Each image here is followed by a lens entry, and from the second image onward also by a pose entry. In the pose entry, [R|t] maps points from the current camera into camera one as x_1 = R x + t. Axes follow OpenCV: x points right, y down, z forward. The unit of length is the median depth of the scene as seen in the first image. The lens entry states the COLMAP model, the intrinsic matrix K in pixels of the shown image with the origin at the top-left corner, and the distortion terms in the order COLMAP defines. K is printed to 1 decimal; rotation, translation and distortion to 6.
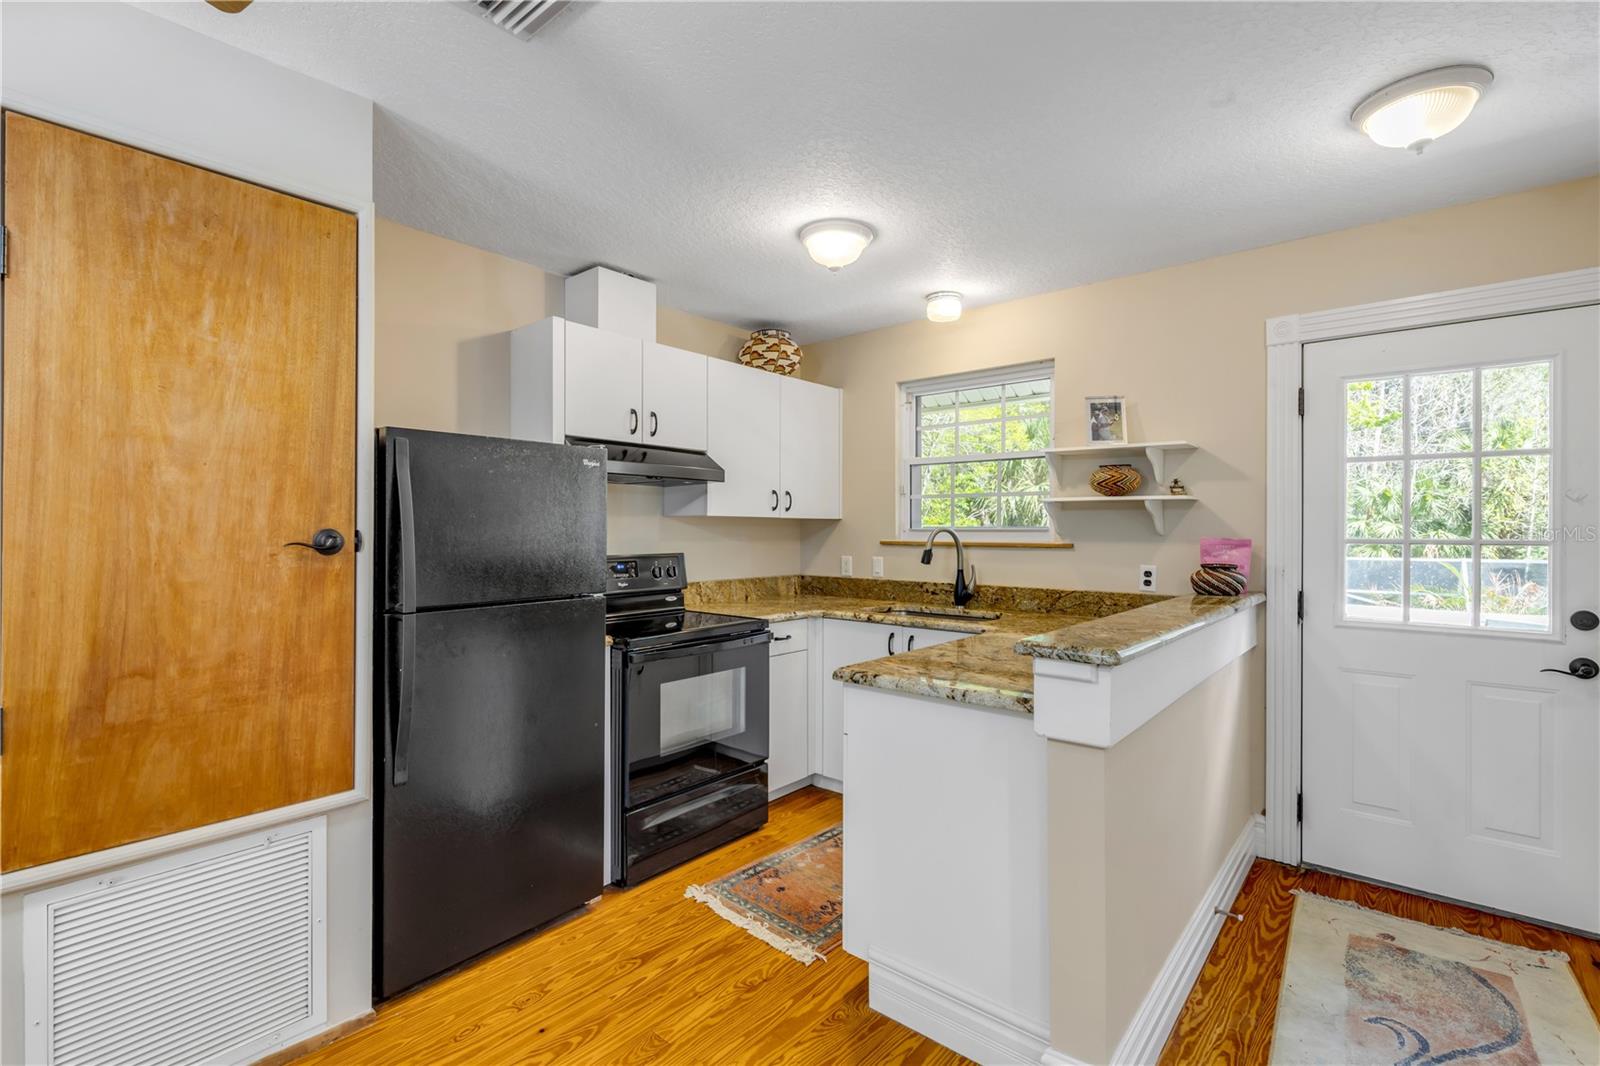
lens RADIAL K [[721.6, 0, 792.0], [0, 721.6, 531.3], [0, 0, 1]] dist [0.004854, -0.001482]
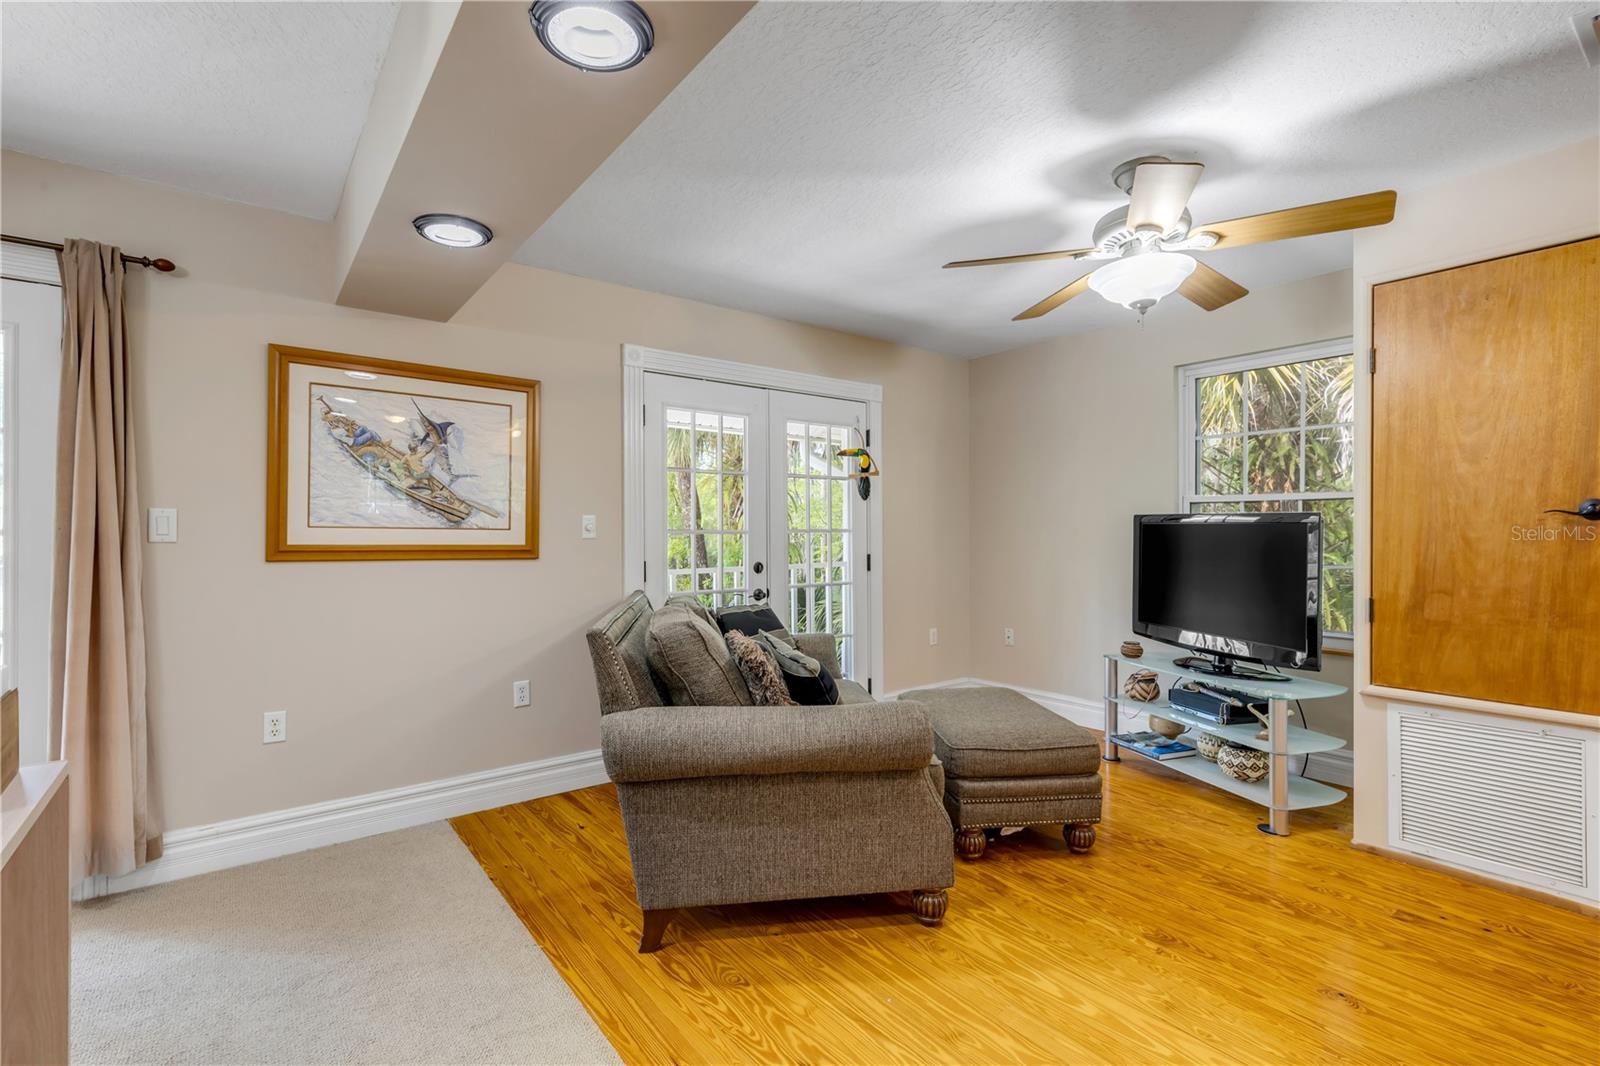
lens RADIAL K [[721.6, 0, 798.0], [0, 721.6, 531.4], [0, 0, 1]] dist [0.004854, -0.001482]
pose [[-0.205095, -0.004127, -0.978733, 0.470423], [0.000835, 0.999990, -0.004392, 0.031332], [0.978742, -0.001718, -0.205090, -0.042925]]
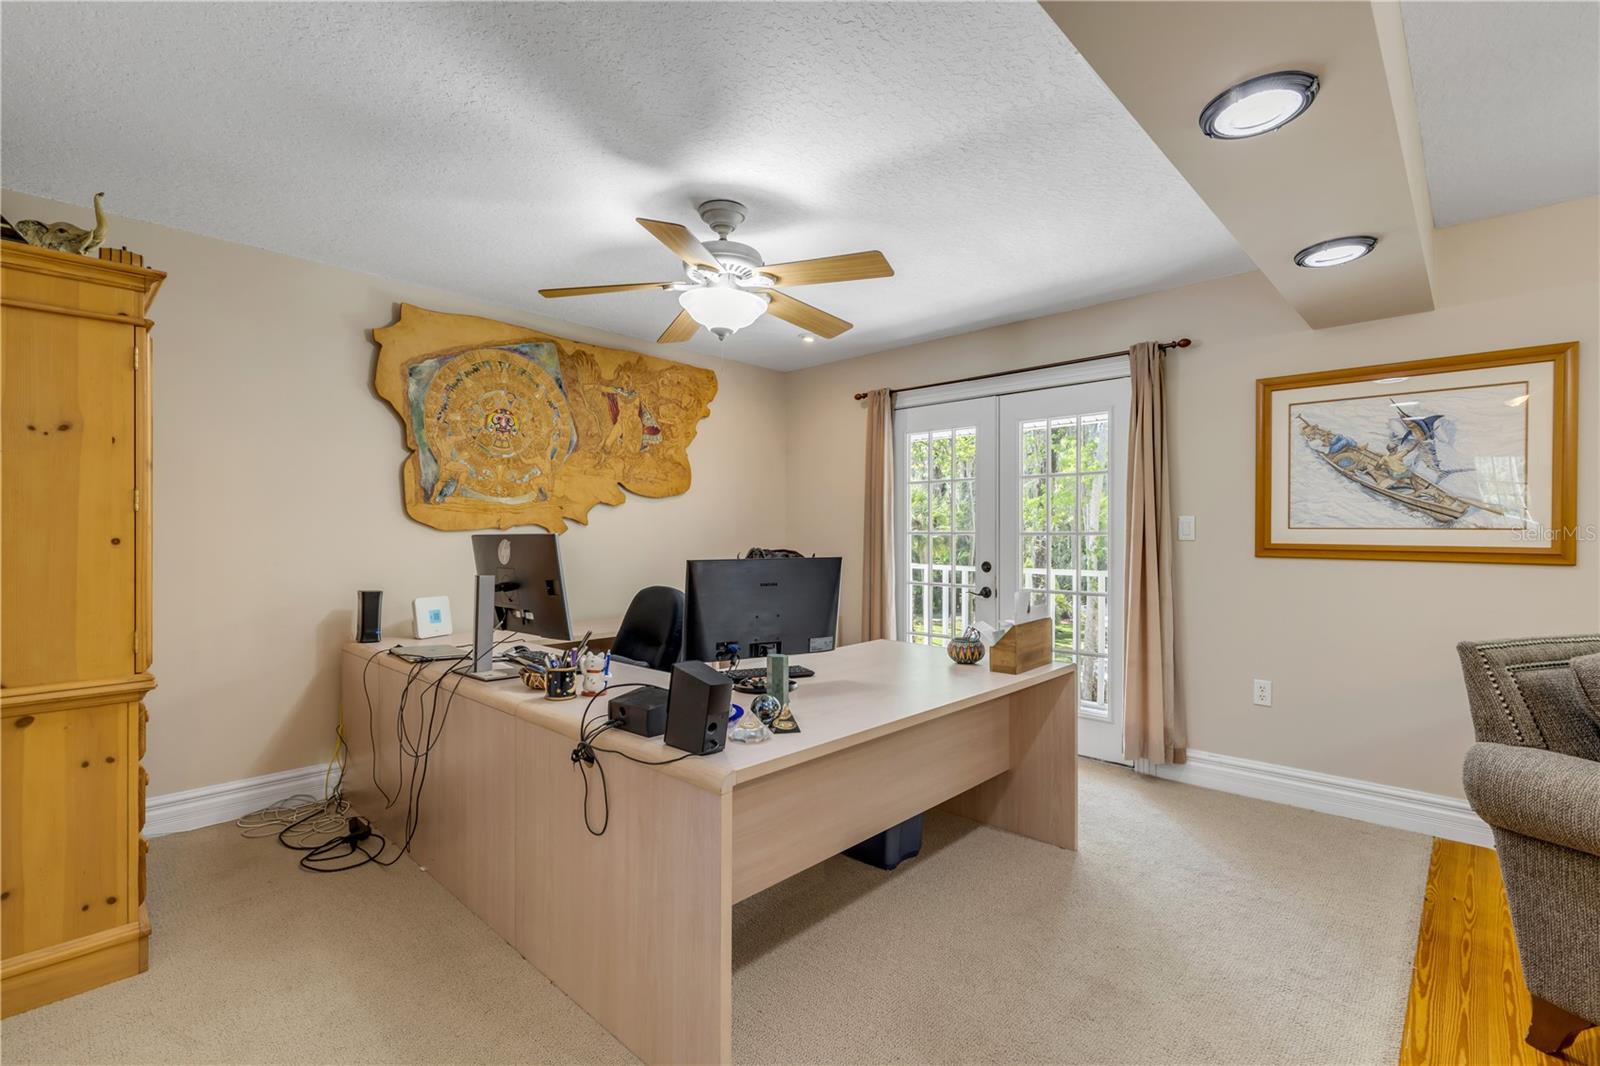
lens RADIAL K [[721.6, 0, 801.4], [0, 721.6, 533.6], [0, 0, 1]] dist [0.004854, -0.001482]
pose [[-0.998874, 0.000332, 0.047441, 0.376261], [0.000248, 0.999998, -0.001780, 0.030400], [-0.047442, -0.001766, -0.998872, 0.240125]]
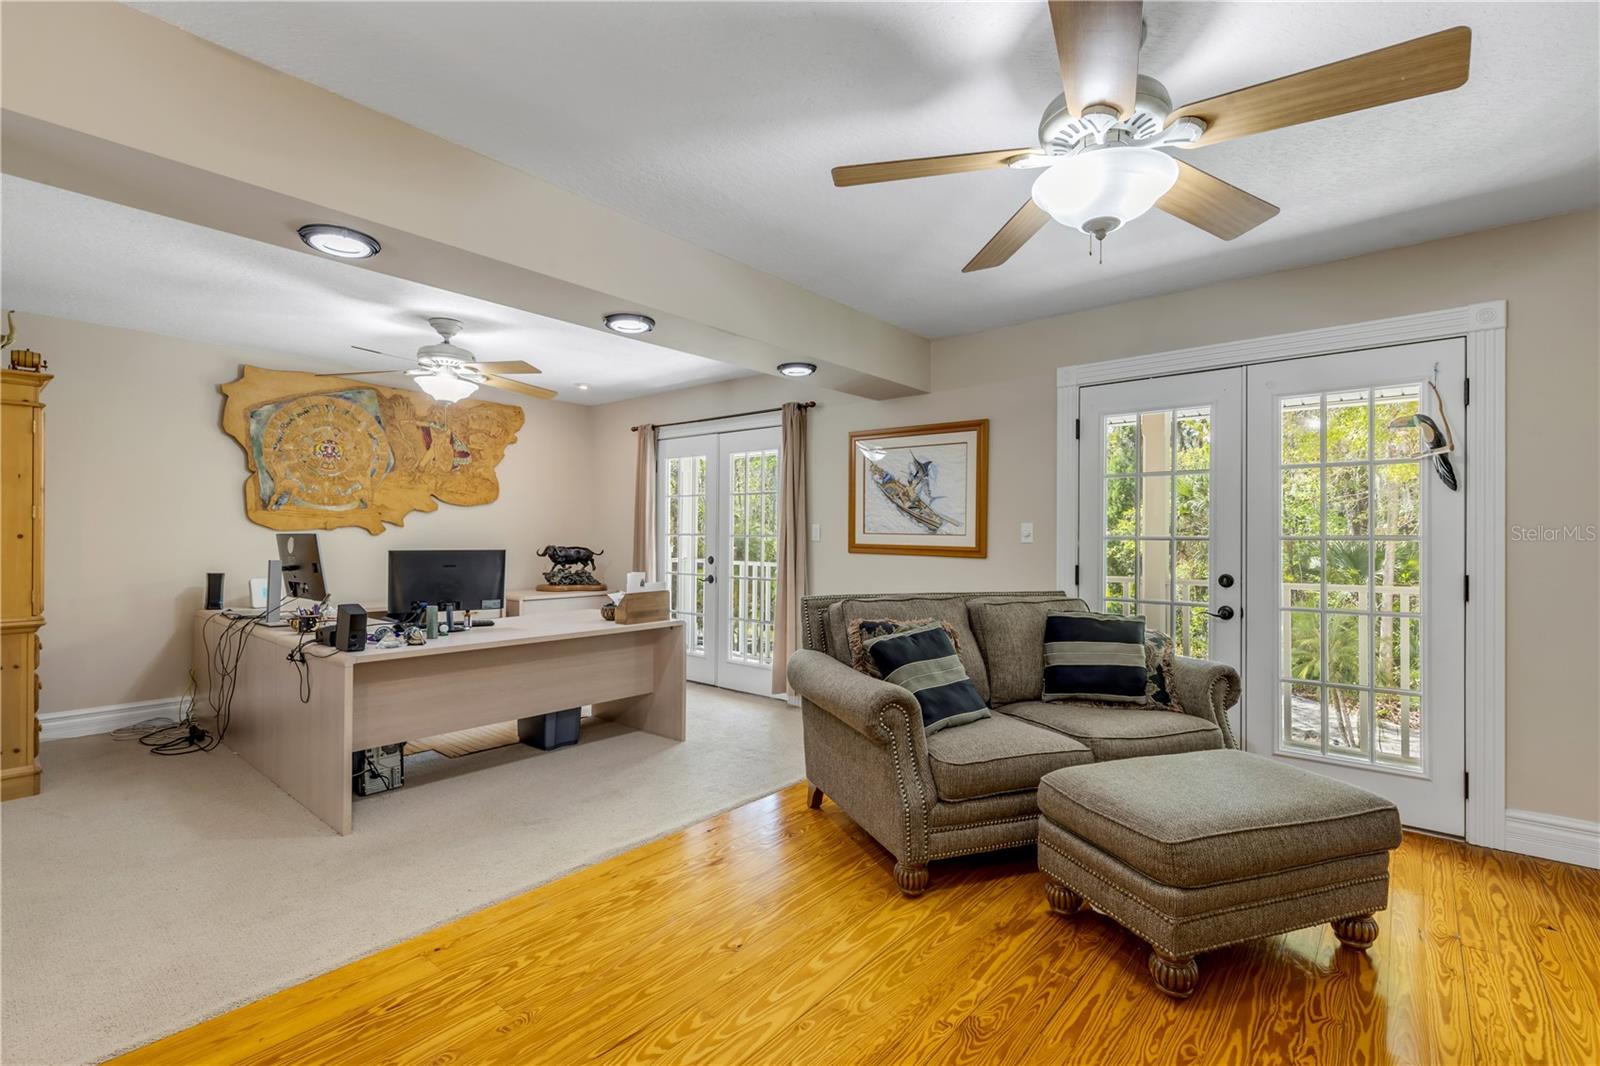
lens RADIAL K [[721.6, 0, 801.3], [0, 721.6, 534.8], [0, 0, 1]] dist [0.004854, -0.001482]
pose [[-0.999893, -0.007148, -0.012728, -0.098792], [-0.007141, 0.999974, -0.000606, 0.026244], [0.012732, -0.000515, -0.999919, 0.686670]]
